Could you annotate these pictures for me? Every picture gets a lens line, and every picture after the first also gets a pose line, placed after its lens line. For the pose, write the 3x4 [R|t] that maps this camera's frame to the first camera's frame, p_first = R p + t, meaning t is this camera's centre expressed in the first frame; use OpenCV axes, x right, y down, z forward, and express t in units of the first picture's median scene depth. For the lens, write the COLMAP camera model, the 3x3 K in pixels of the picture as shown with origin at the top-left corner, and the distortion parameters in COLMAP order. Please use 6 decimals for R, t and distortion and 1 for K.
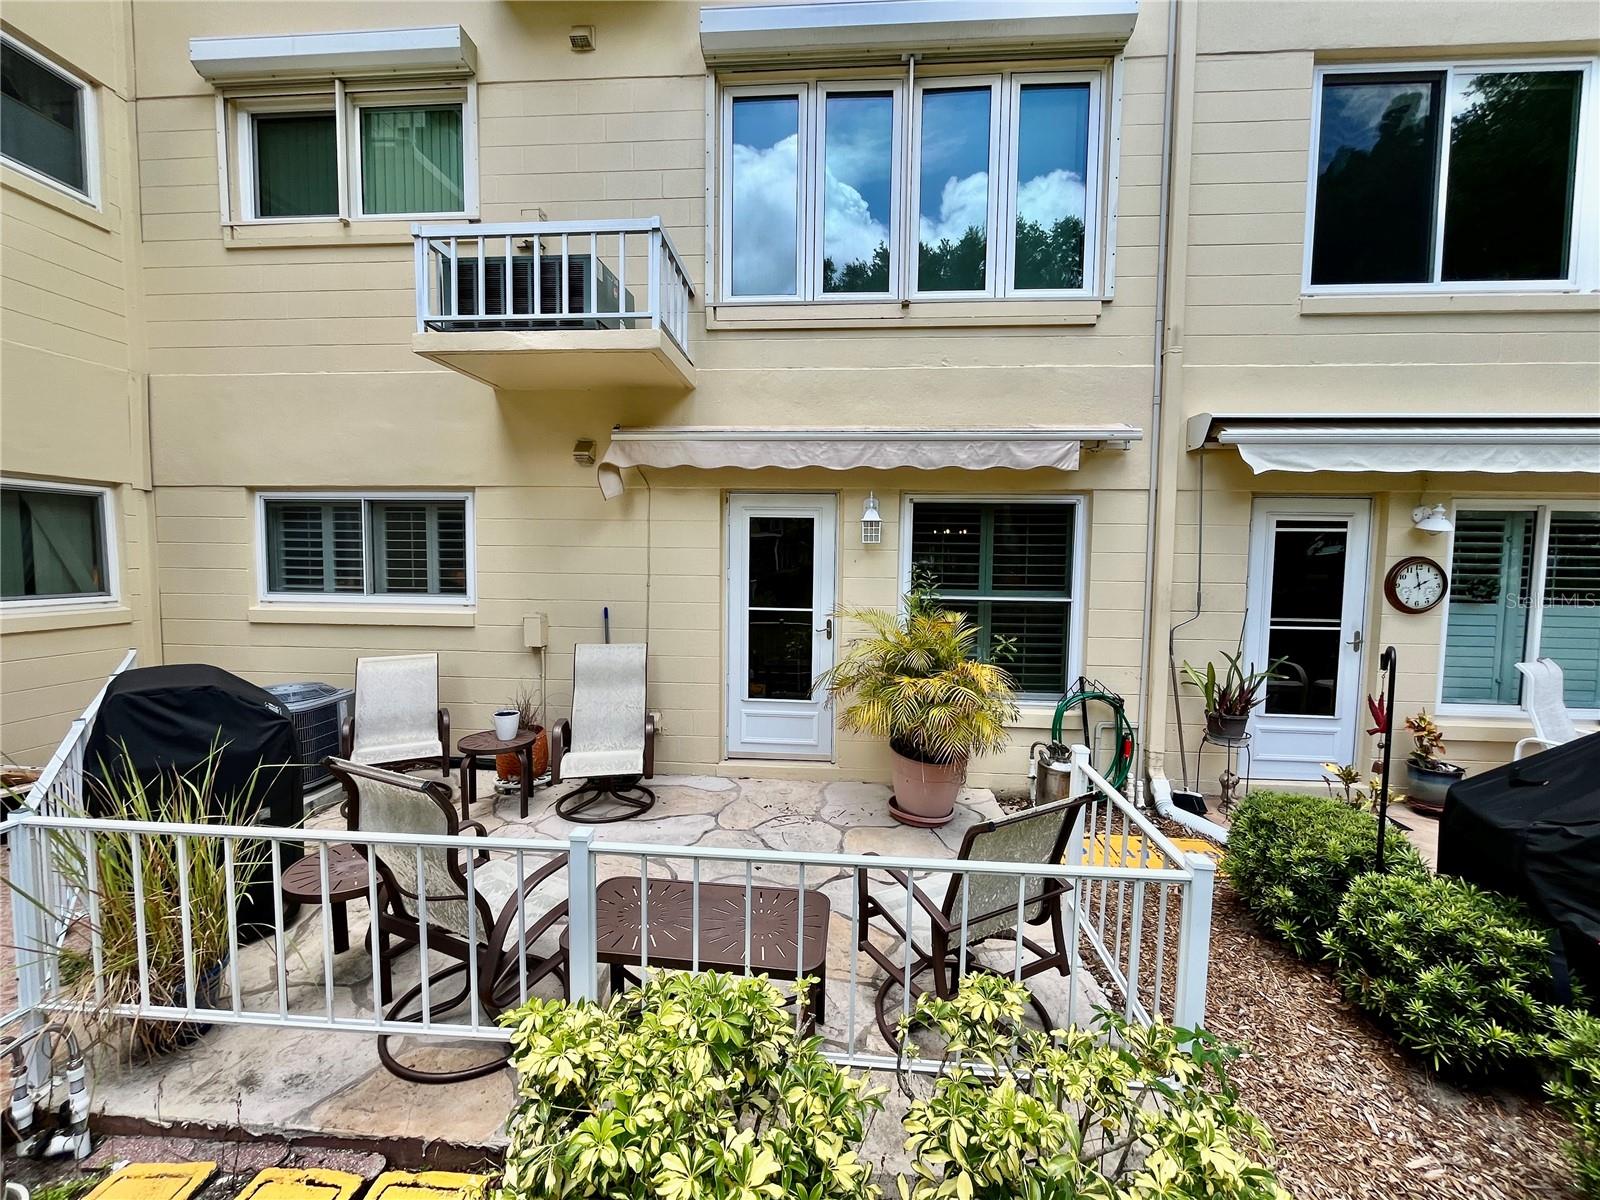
lens RADIAL K [[647.9, 0, 803.0], [0, 647.9, 600.7], [0, 0, 1]] dist [-0.001804, -0.000508]
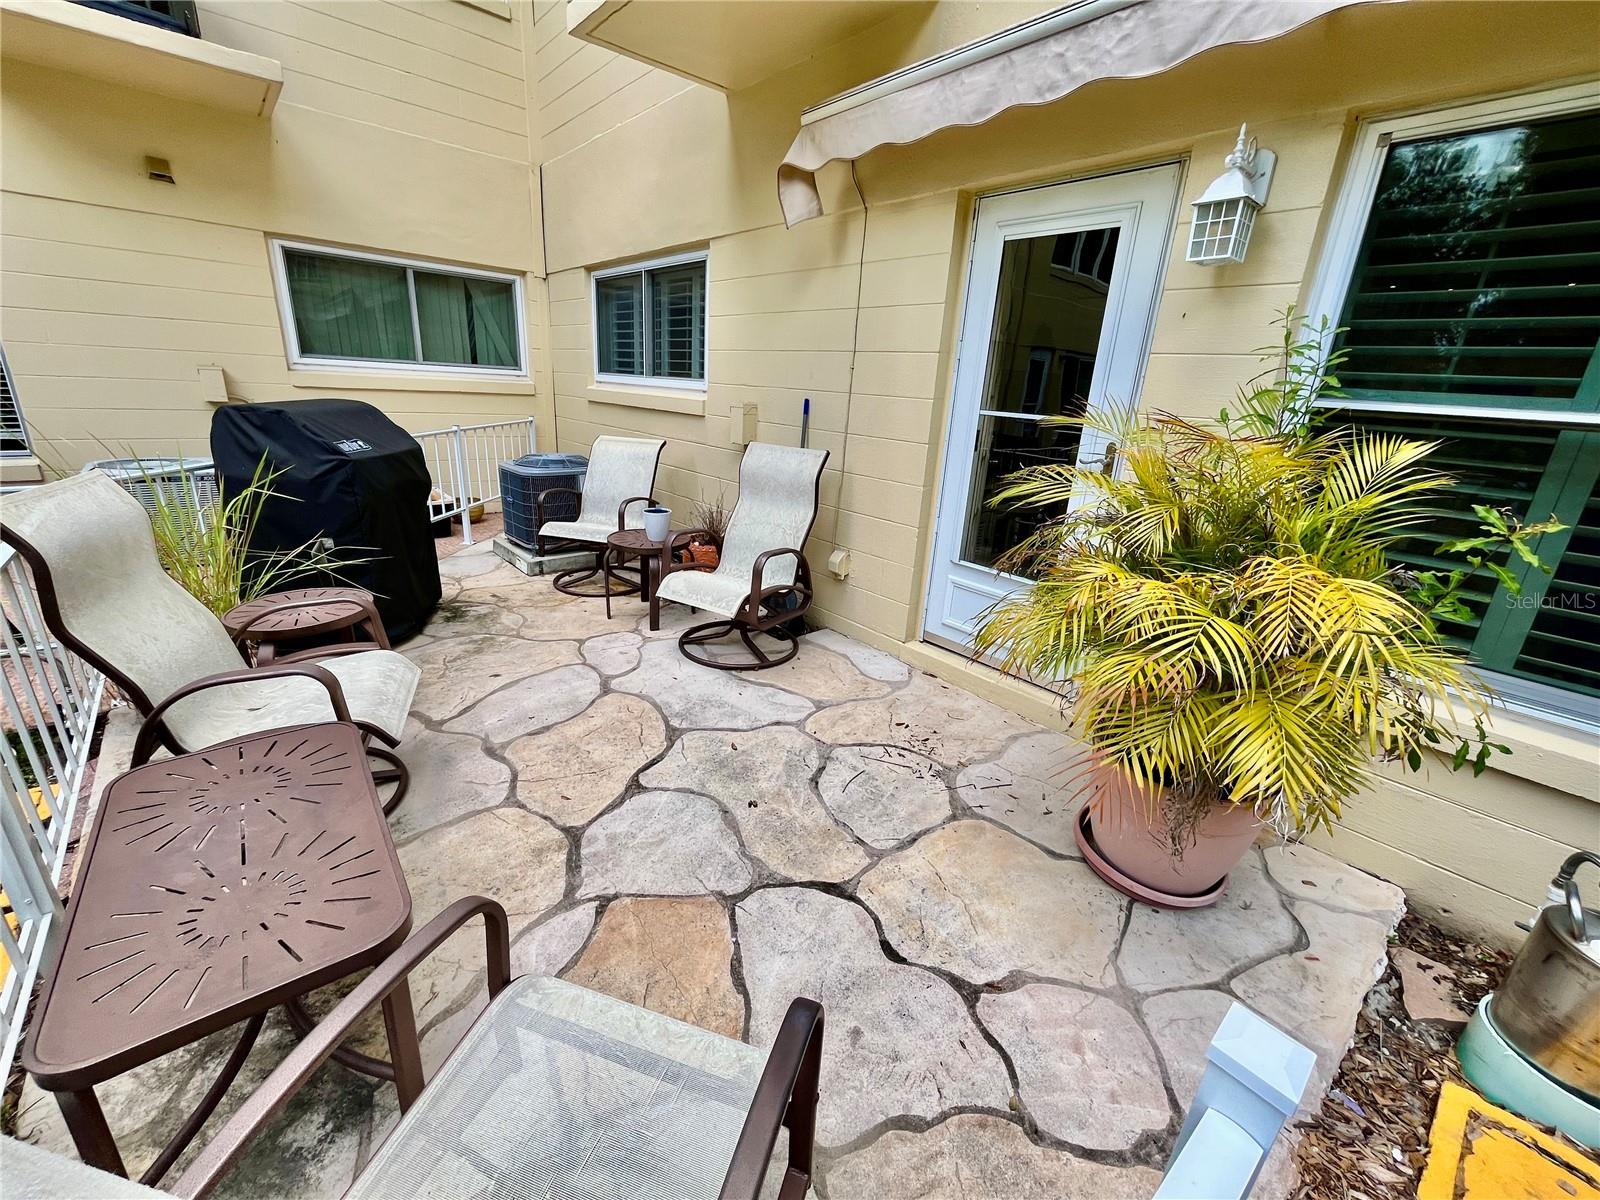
lens RADIAL K [[647.9, 0, 799.6], [0, 647.9, 599.7], [0, 0, 1]] dist [-0.001804, -0.000508]
pose [[0.700943, 0.251933, -0.667239, 0.247920], [-0.097657, 0.960626, 0.260118, 0.040567], [0.706499, -0.117167, 0.697947, 0.461819]]
